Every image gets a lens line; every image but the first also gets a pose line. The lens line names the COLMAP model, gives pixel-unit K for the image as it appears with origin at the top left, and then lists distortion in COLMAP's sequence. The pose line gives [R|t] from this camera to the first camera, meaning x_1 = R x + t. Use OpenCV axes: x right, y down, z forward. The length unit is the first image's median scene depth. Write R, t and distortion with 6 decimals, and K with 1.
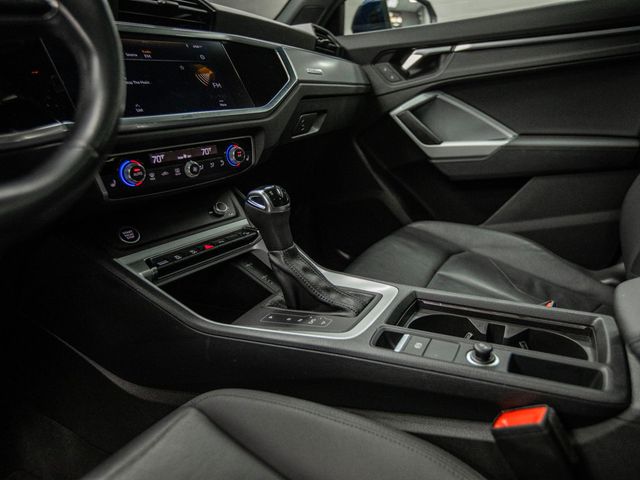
lens RADIAL K [[448.7, 0, 320.8], [0, 448.7, 239.2], [0, 0, 1]] dist [-0.028410, 0.005031]
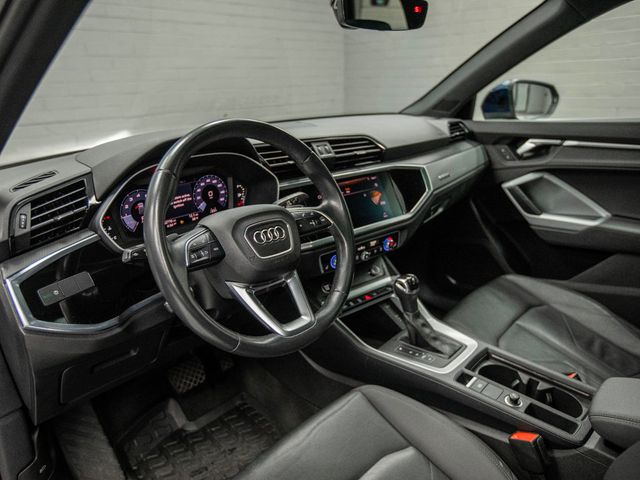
lens RADIAL K [[419.6, 0, 310.6], [0, 419.6, 238.8], [0, 0, 1]] dist [-0.006829, 0.001133]
pose [[0.953050, 0.124834, -0.275883, -0.036272], [-0.104793, 0.990743, 0.086291, -0.303976], [0.284101, -0.053329, 0.957310, -0.579114]]
